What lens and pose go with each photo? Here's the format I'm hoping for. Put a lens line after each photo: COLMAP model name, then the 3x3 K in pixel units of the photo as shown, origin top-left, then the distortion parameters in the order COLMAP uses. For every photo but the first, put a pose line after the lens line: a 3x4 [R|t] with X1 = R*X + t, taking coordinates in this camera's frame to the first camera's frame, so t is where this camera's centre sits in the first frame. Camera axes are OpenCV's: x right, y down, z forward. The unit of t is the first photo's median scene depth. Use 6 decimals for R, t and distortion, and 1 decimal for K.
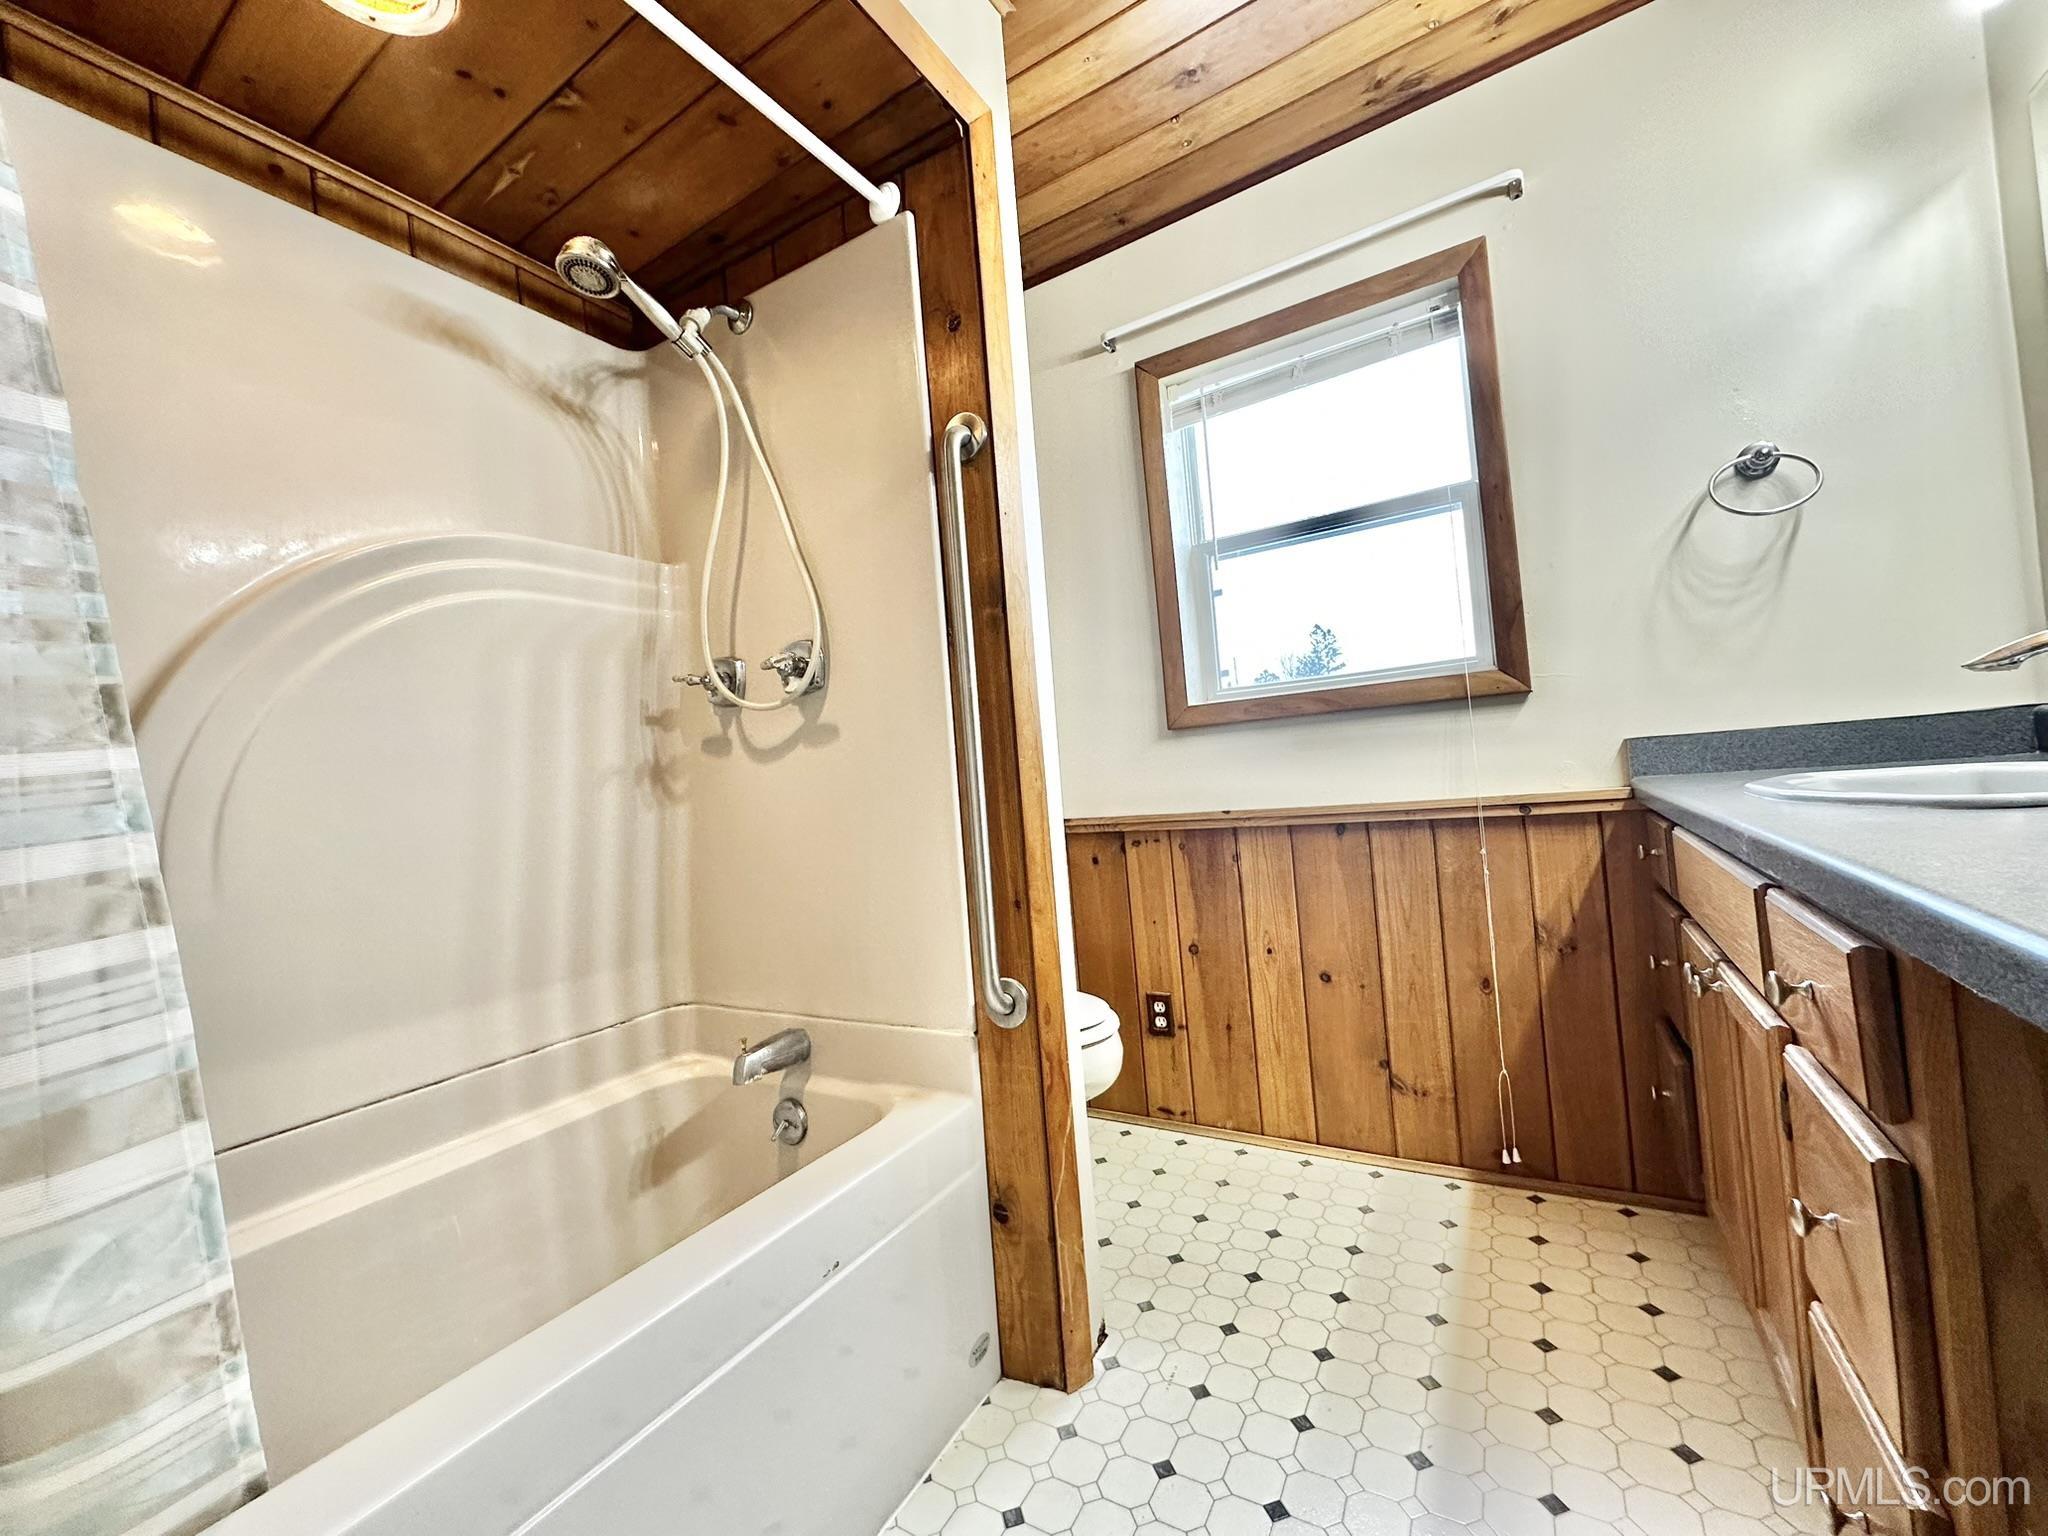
lens RADIAL K [[815.8, 0, 1022.4], [0, 815.8, 763.8], [0, 0, 1]] dist [-0.000952, -0.000084]
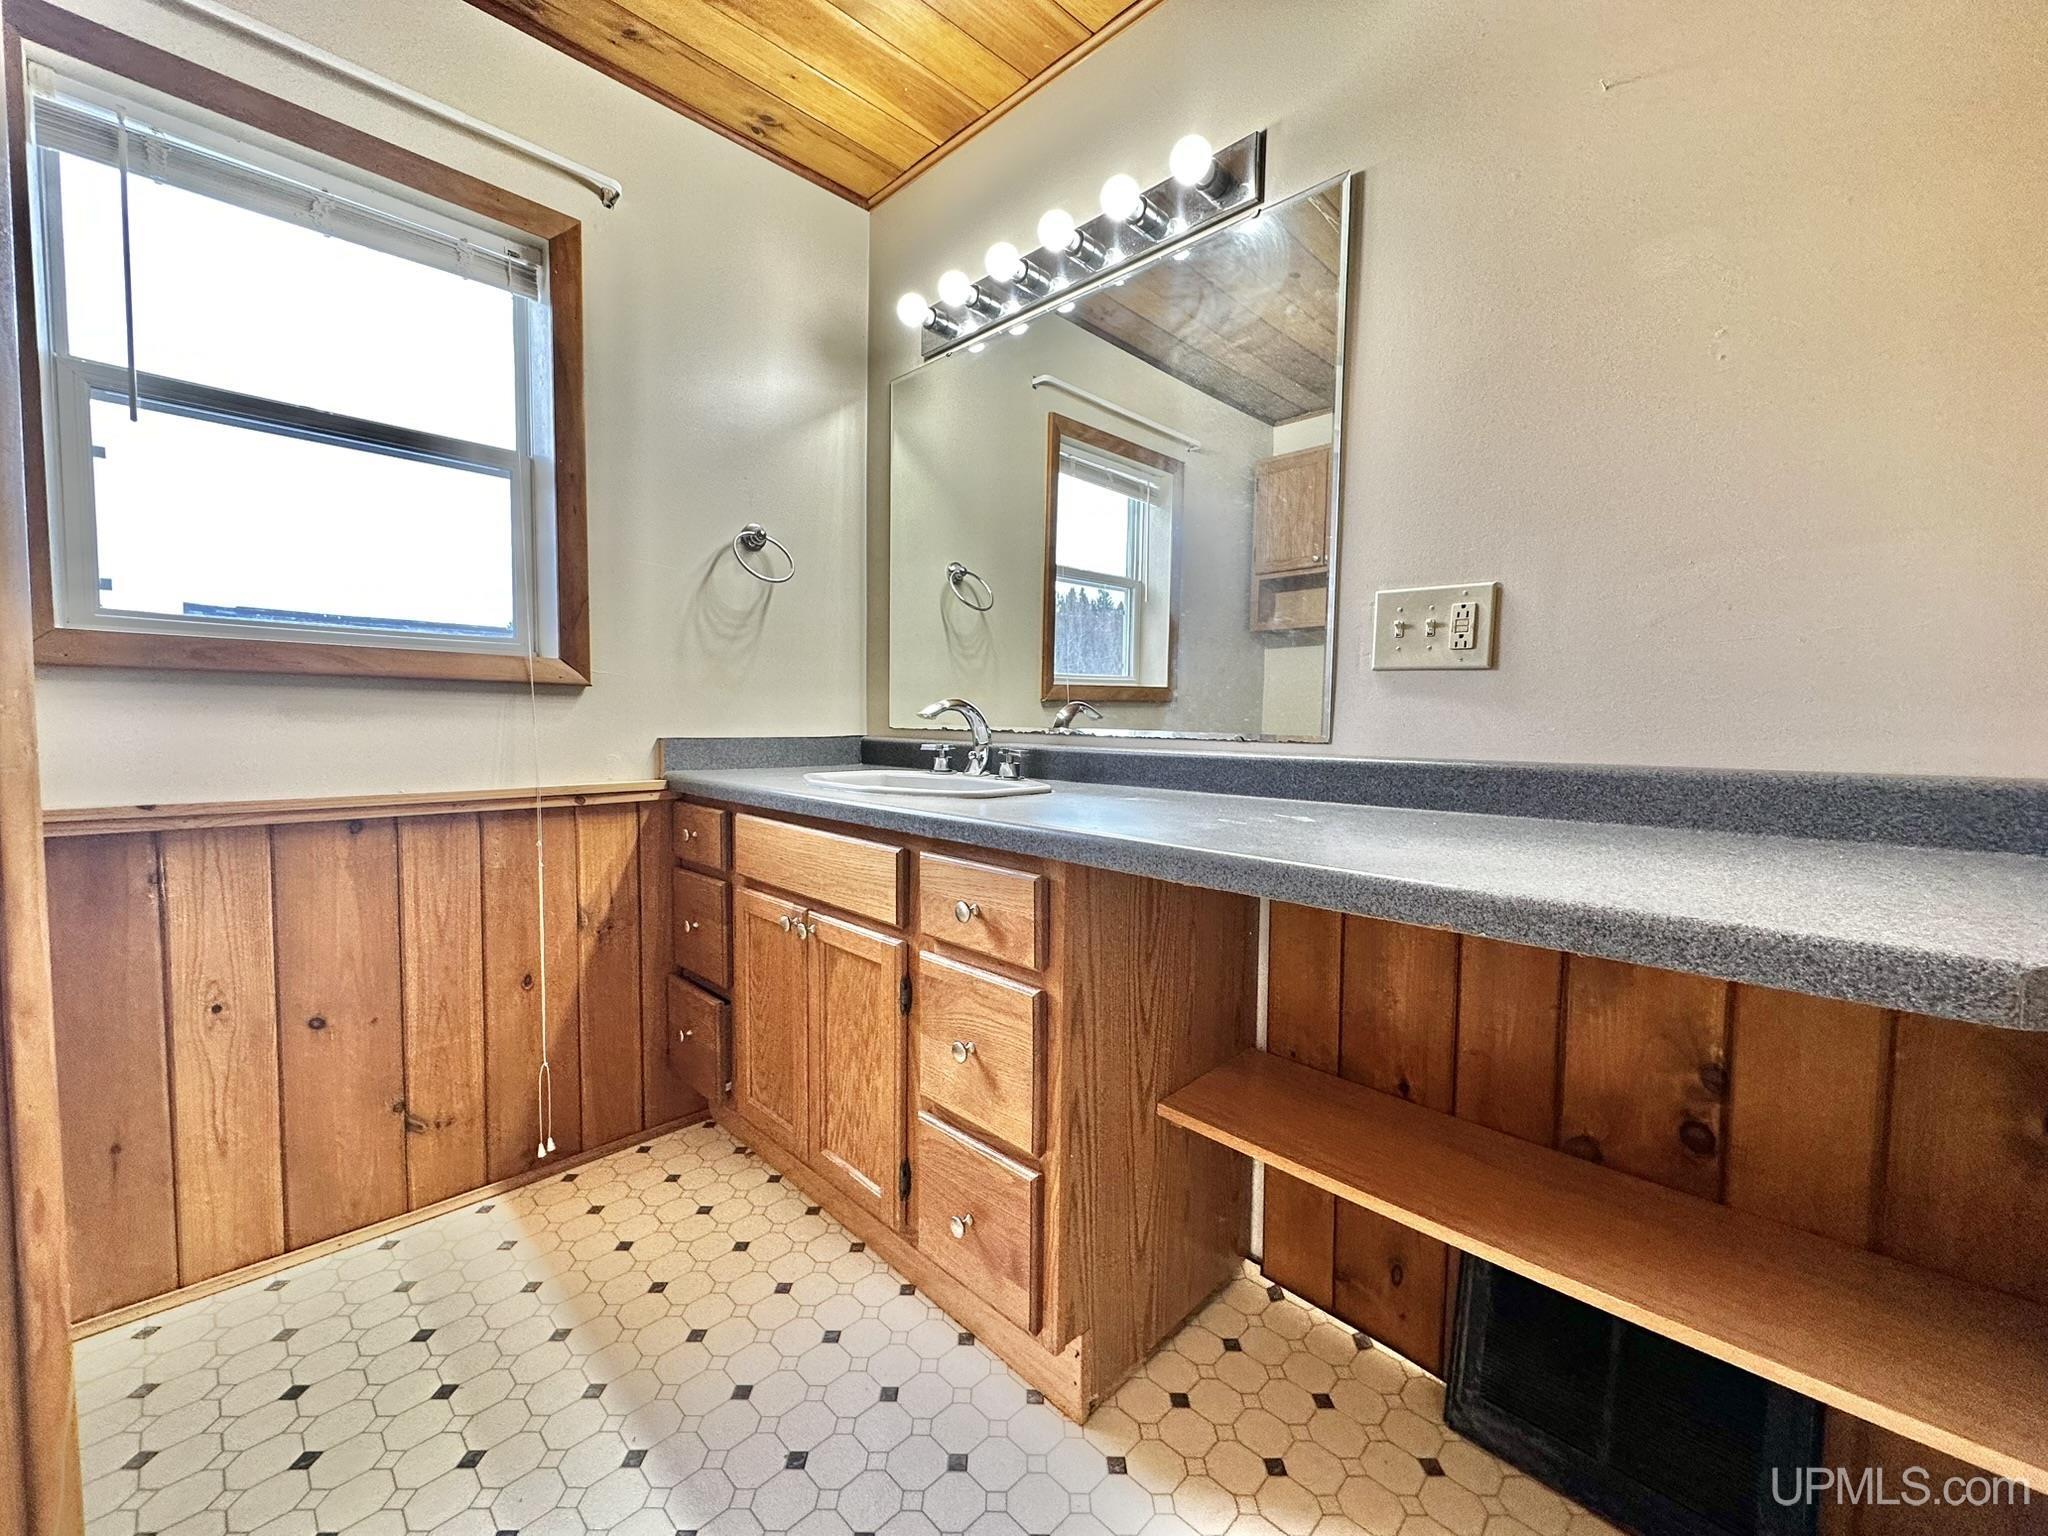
lens RADIAL K [[815.8, 0, 1027.2], [0, 815.8, 762.8], [0, 0, 1]] dist [-0.000952, -0.000084]
pose [[0.219744, 0.033484, 0.974983, -0.253744], [-0.049411, 0.998510, -0.023156, 0.005117], [-0.974305, -0.043087, 0.221072, 0.220503]]
